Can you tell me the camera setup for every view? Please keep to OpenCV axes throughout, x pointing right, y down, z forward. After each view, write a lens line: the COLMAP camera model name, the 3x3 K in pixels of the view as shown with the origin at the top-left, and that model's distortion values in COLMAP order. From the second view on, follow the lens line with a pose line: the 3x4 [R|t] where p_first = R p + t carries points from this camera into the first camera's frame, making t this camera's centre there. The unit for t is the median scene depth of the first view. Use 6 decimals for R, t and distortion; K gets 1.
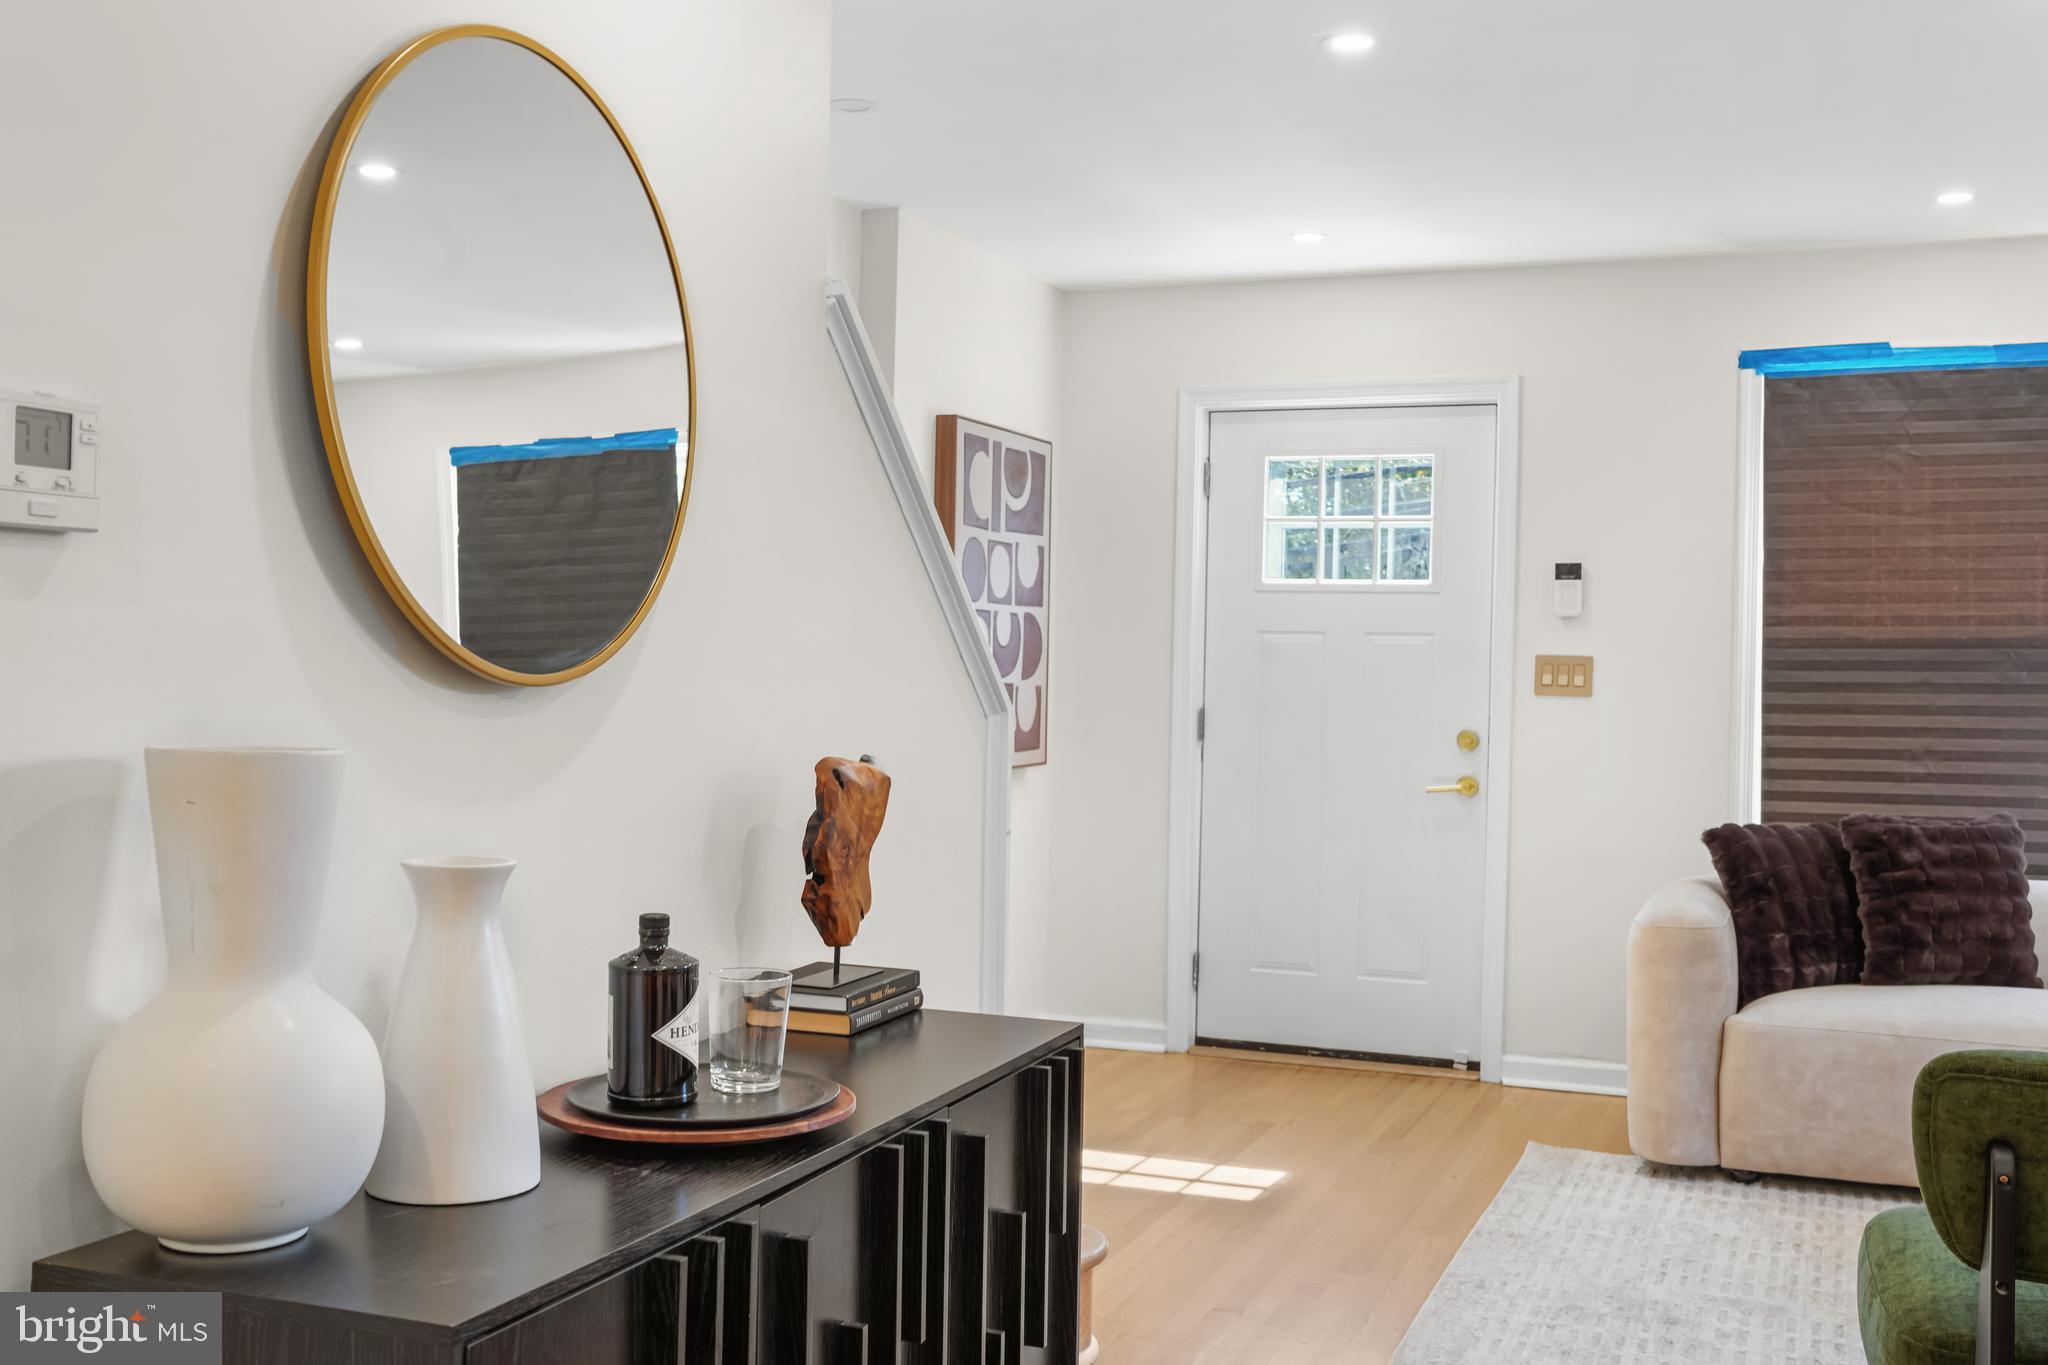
lens RADIAL K [[2057.1, 0, 1021.5], [0, 2057.1, 668.0], [0, 0, 1]] dist [0.004569, 0.000000]
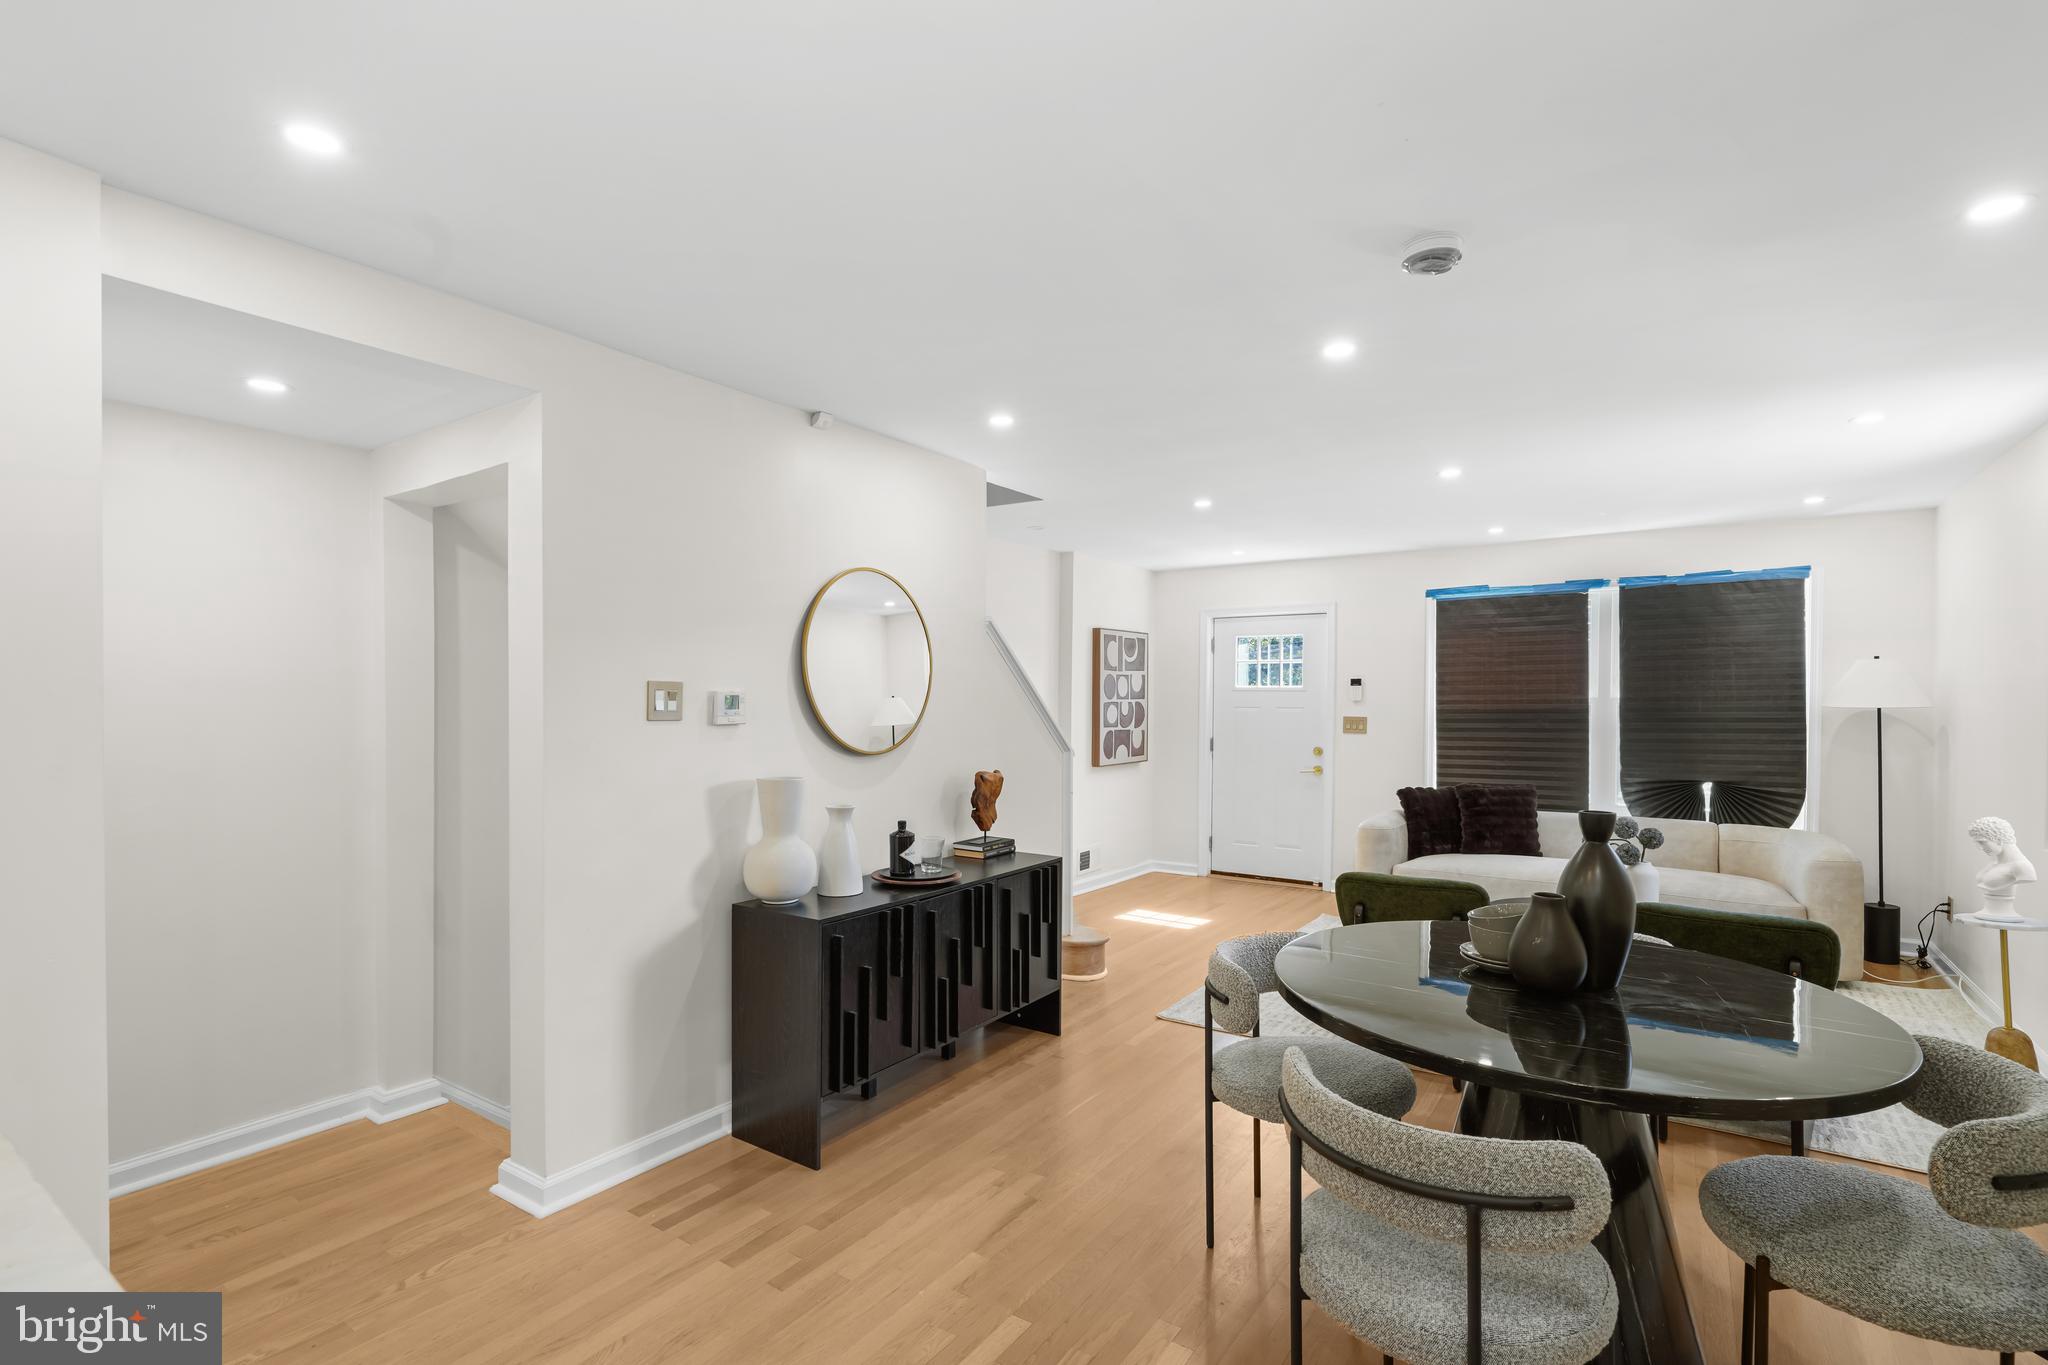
lens RADIAL K [[954.3, 0, 1026.1], [0, 954.3, 703.3], [0, 0, 1]] dist [-0.000467, 0.000031]
pose [[0.975475, -0.014305, -0.219644, 0.140986], [0.014389, 0.999896, -0.001217, -0.027766], [0.219639, -0.001973, 0.975579, -0.198111]]
